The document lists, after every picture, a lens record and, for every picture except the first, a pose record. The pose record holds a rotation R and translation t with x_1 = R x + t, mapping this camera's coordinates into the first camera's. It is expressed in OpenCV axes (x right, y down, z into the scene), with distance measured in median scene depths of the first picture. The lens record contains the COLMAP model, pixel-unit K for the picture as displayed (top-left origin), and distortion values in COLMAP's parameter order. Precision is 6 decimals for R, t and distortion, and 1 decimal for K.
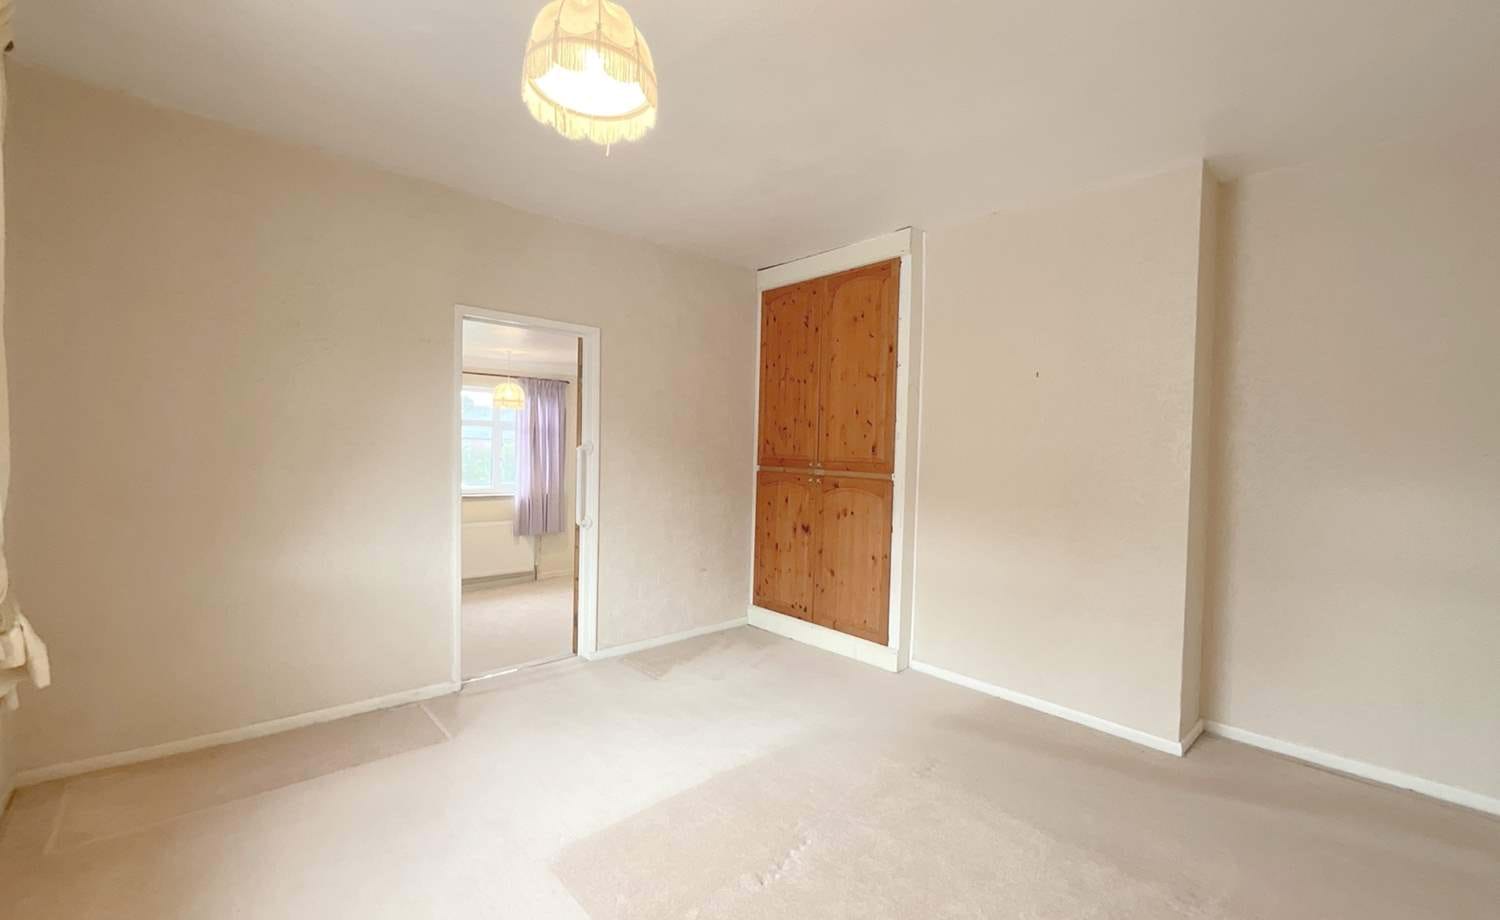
lens RADIAL K [[613.6, 0, 755.7], [0, 613.6, 461.0], [0, 0, 1]] dist [0.000100, -0.000117]
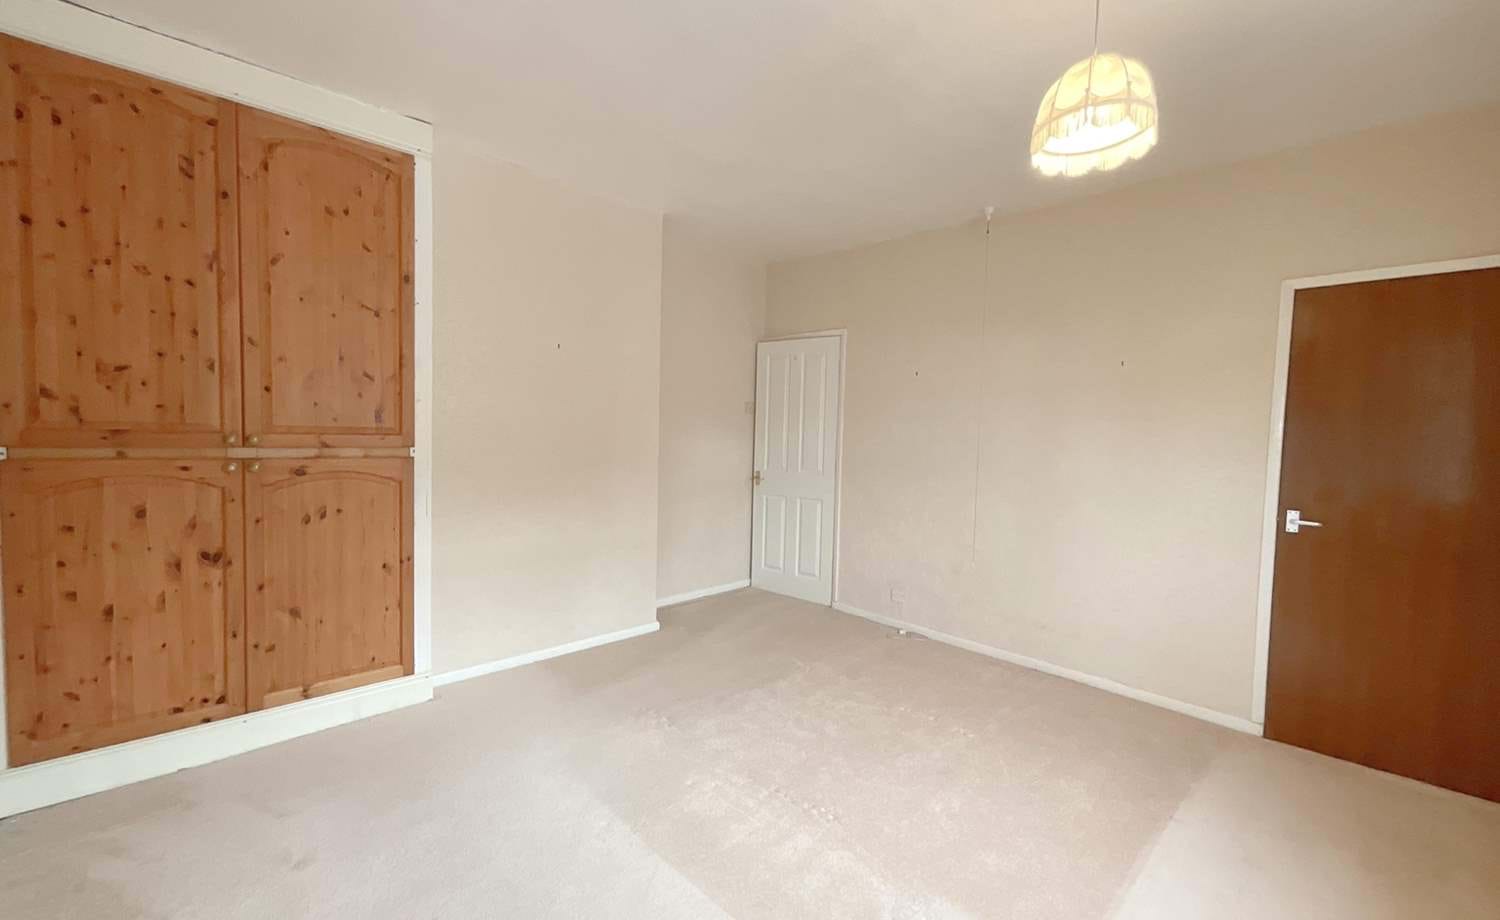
lens RADIAL K [[613.6, 0, 755.7], [0, 613.6, 461.0], [0, 0, 1]] dist [0.000100, -0.000117]
pose [[-0.039471, -0.076221, 0.996309, -0.493259], [-0.005429, 0.997088, 0.076066, -0.020579], [-0.999206, -0.002407, -0.039770, 0.552073]]
